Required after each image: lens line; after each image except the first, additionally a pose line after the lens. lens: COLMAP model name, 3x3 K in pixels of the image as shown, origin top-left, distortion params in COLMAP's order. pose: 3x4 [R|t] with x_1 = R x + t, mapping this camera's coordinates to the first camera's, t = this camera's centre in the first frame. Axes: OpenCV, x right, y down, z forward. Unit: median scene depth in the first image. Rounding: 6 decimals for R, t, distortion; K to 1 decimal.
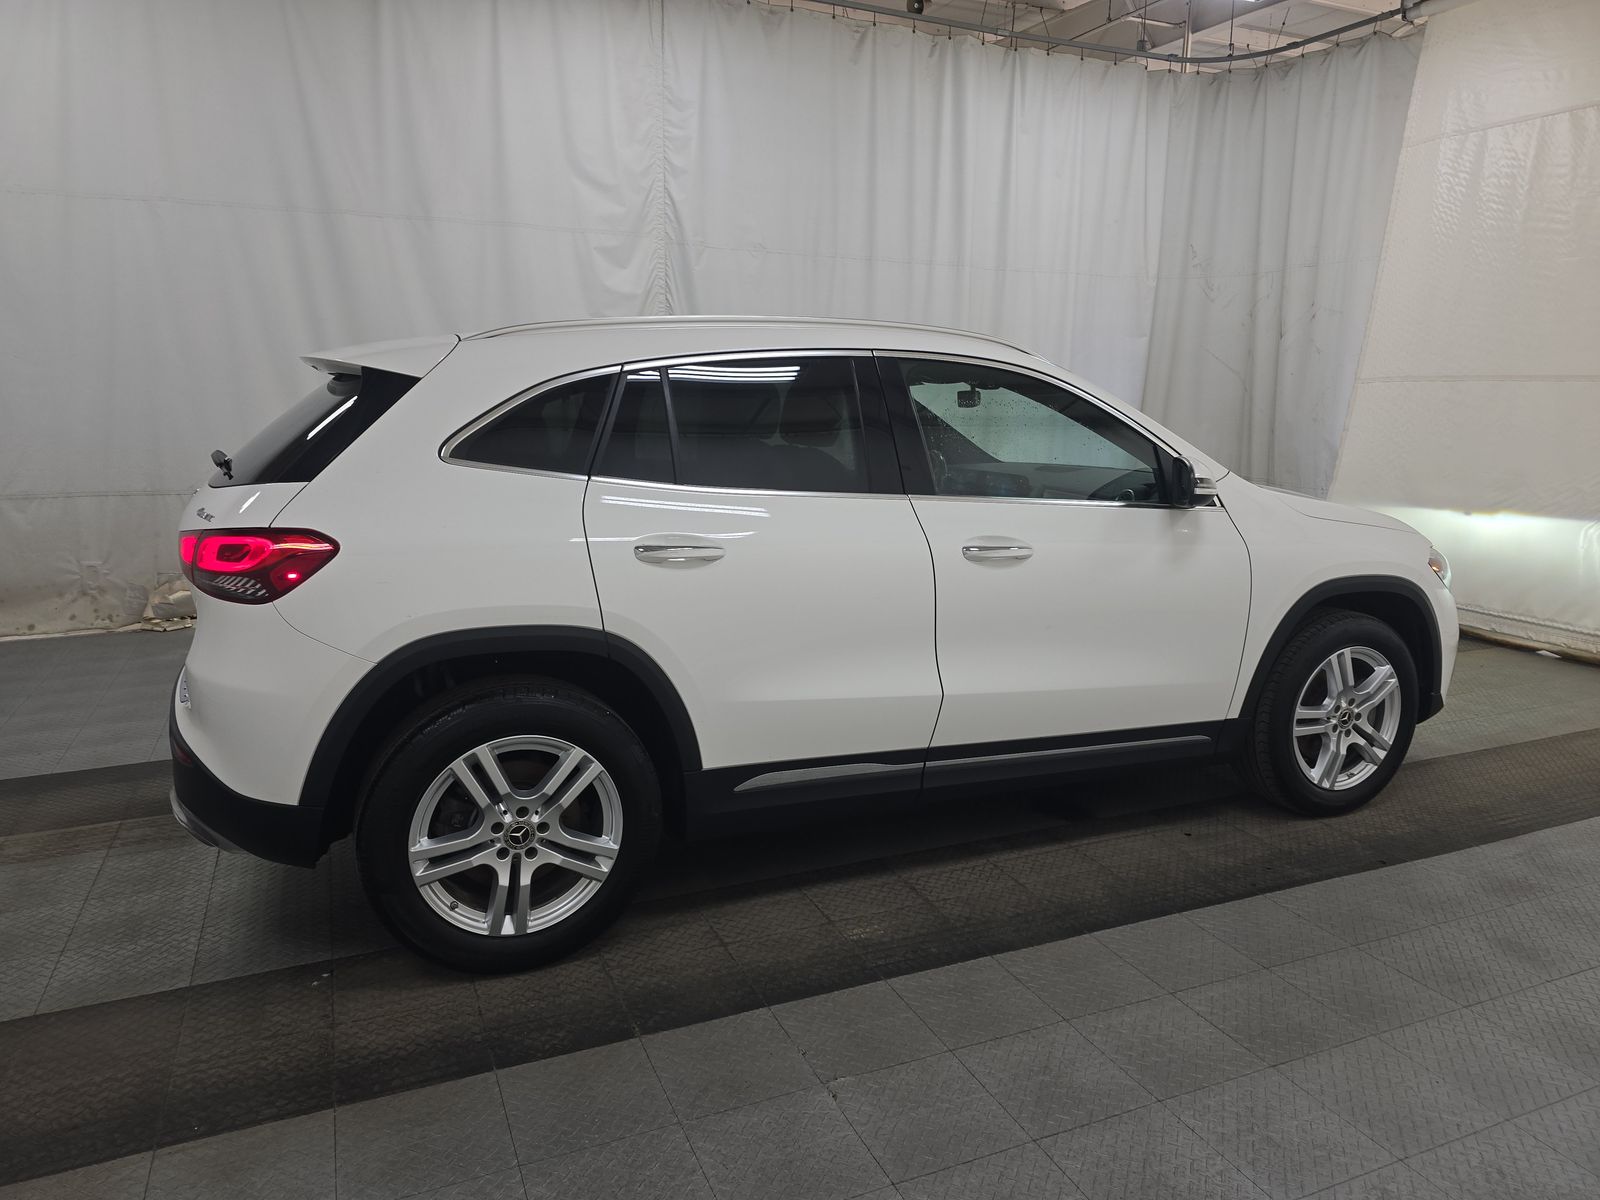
lens RADIAL K [[1094.8, 0, 791.2], [0, 1094.8, 603.9], [0, 0, 1]] dist [0.029008, -0.029720]
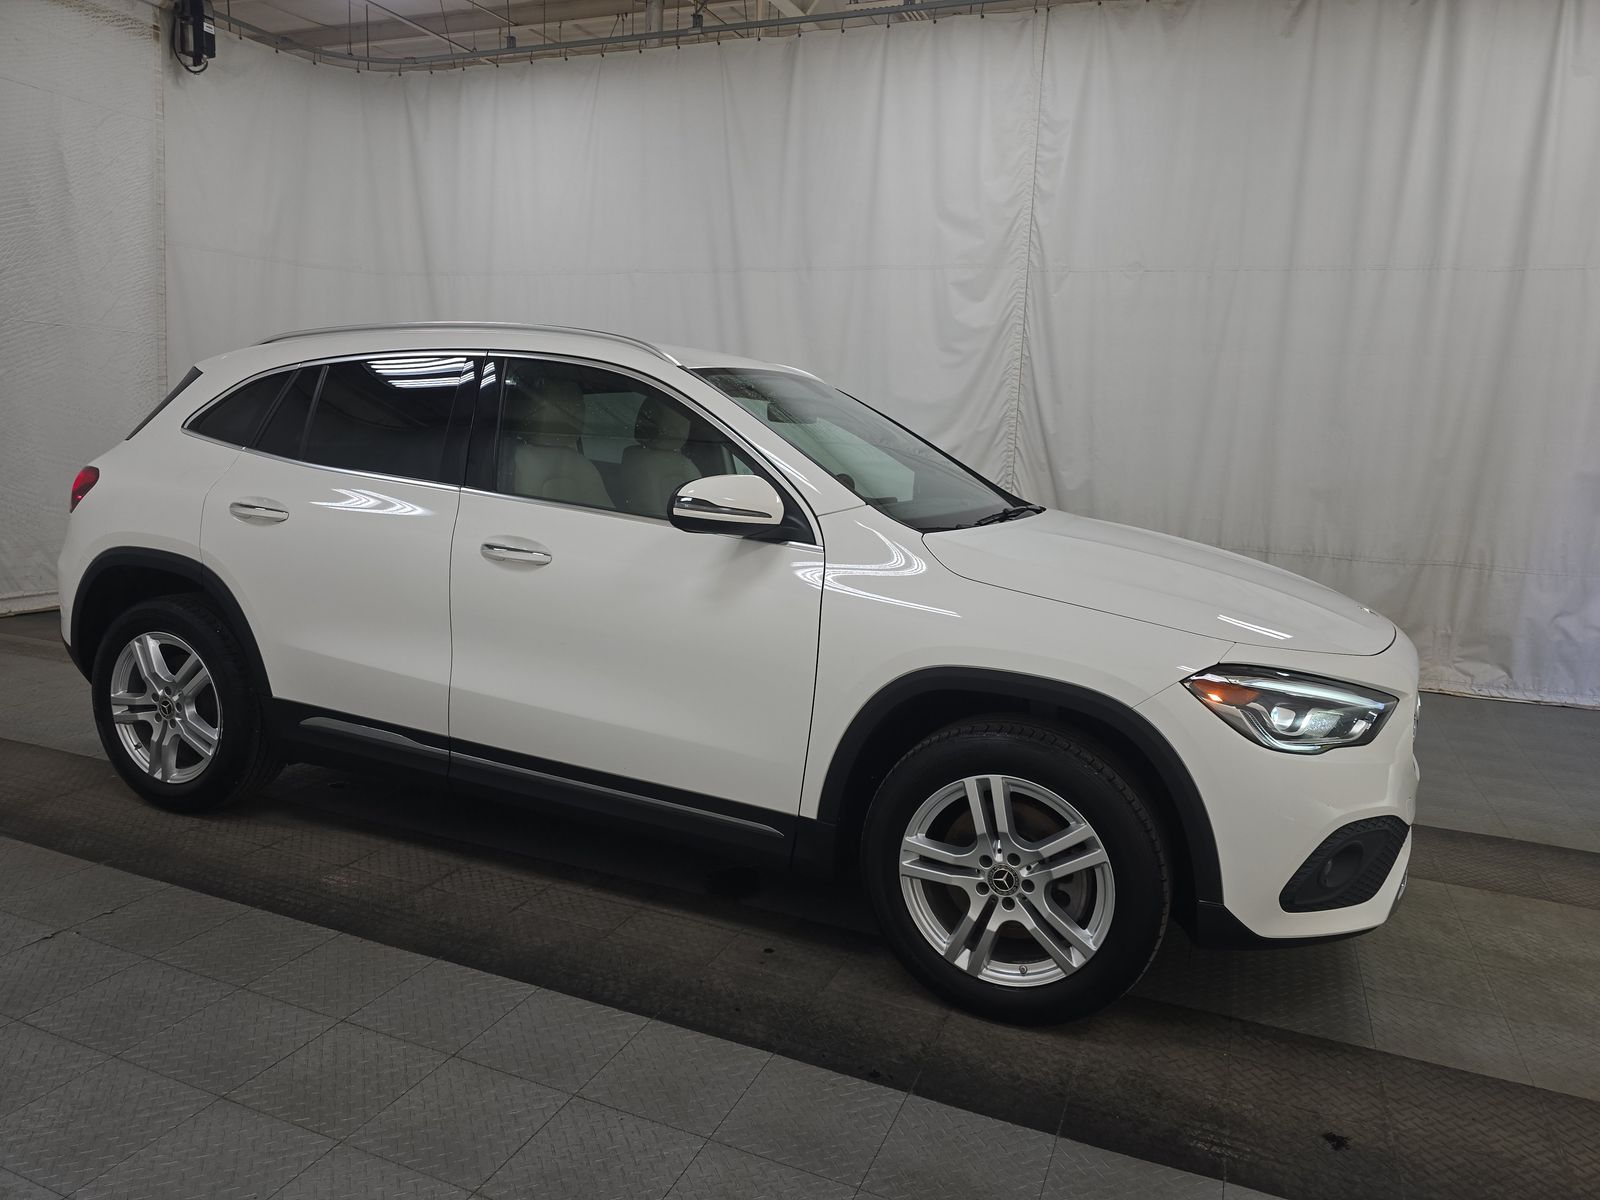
lens RADIAL K [[1094.8, 0, 782.7], [0, 1094.8, 590.6], [0, 0, 1]] dist [0.029008, -0.029720]
pose [[0.677314, 0.126080, -0.724810, 0.476021], [-0.172803, 0.984907, 0.009845, -0.029388], [0.715112, 0.118581, 0.688878, 0.227995]]
